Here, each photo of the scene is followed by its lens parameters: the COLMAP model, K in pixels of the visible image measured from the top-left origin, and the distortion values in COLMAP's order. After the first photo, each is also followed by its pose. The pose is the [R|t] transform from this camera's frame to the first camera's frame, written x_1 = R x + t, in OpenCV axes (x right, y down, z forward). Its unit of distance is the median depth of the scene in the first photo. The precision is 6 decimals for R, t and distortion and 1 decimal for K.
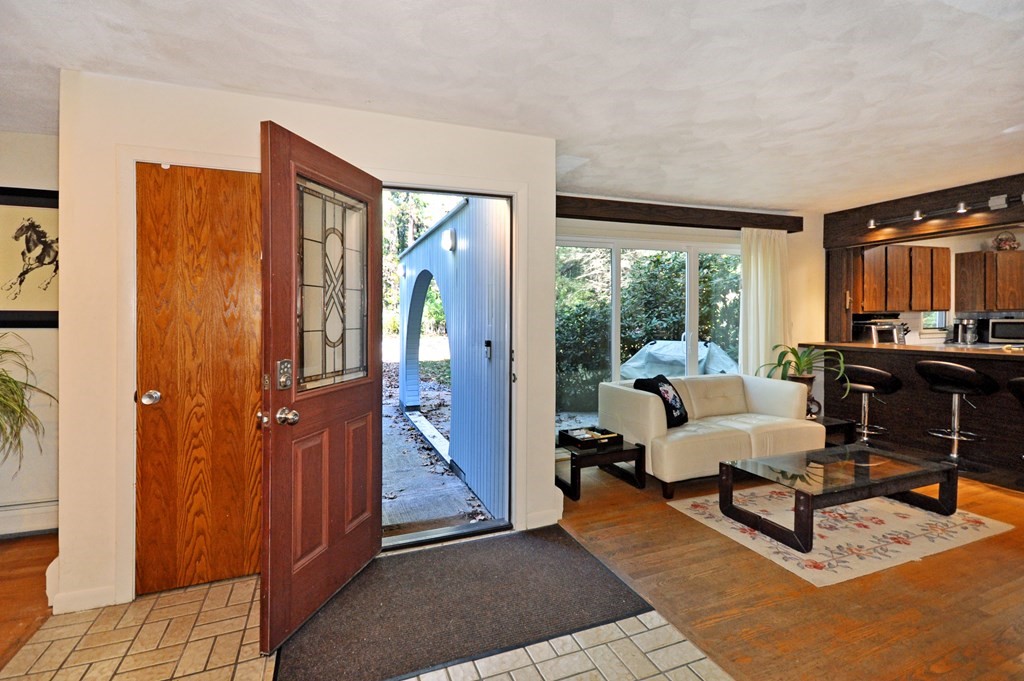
lens RADIAL K [[481.4, 0, 513.2], [0, 481.4, 309.7], [0, 0, 1]] dist [0.029245, -0.018688]
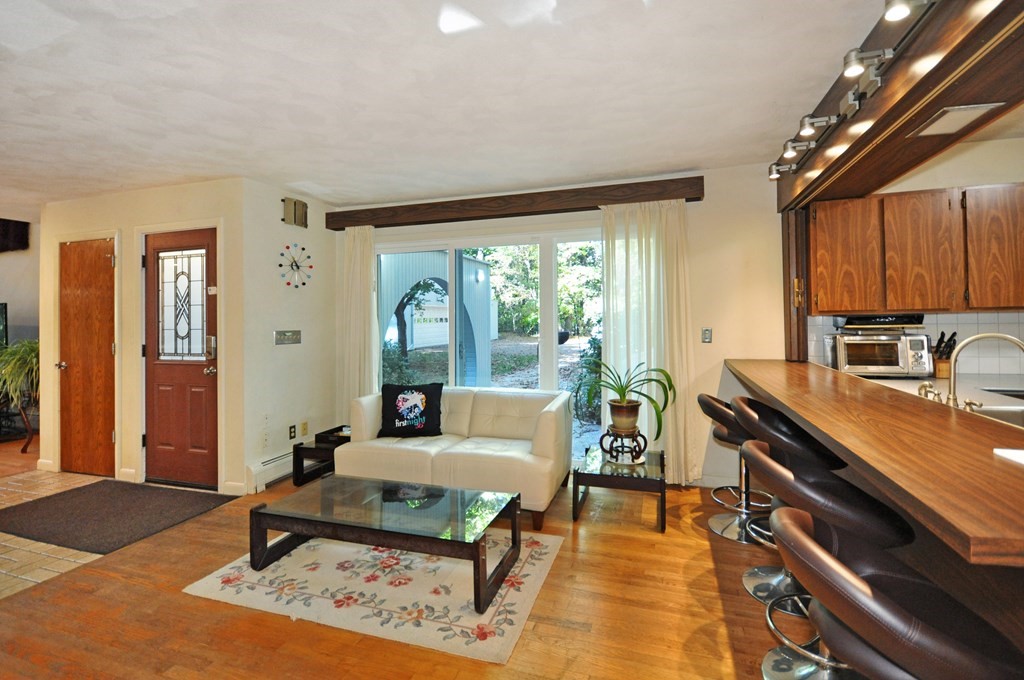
lens RADIAL K [[489.8, 0, 509.4], [0, 489.8, 299.3], [0, 0, 1]] dist [-0.000350, -0.000159]
pose [[0.771300, -0.021723, -0.636101, 0.871441], [0.011873, 0.999735, -0.019744, -0.005510], [0.636361, 0.007676, 0.771353, 0.306886]]
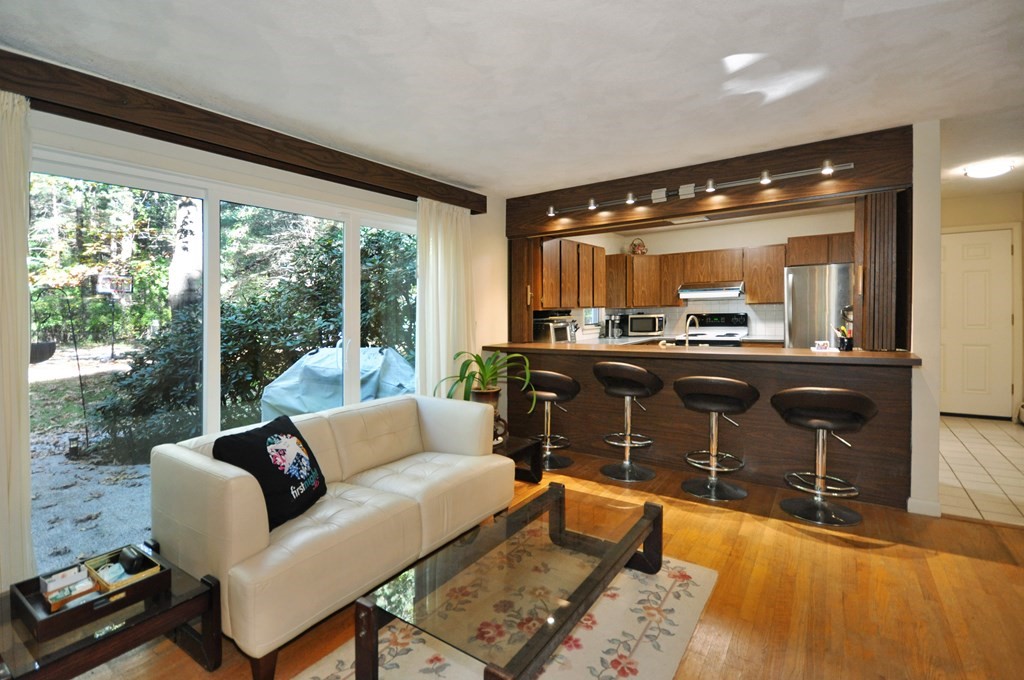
lens RADIAL K [[464.8, 0, 505.6], [0, 464.8, 308.6], [0, 0, 1]] dist [-0.000217, 0.000020]
pose [[0.832692, -0.002211, 0.553732, 0.187967], [0.002270, 0.999997, 0.000579, 0.004094], [-0.553731, 0.000775, 0.832695, 0.329224]]
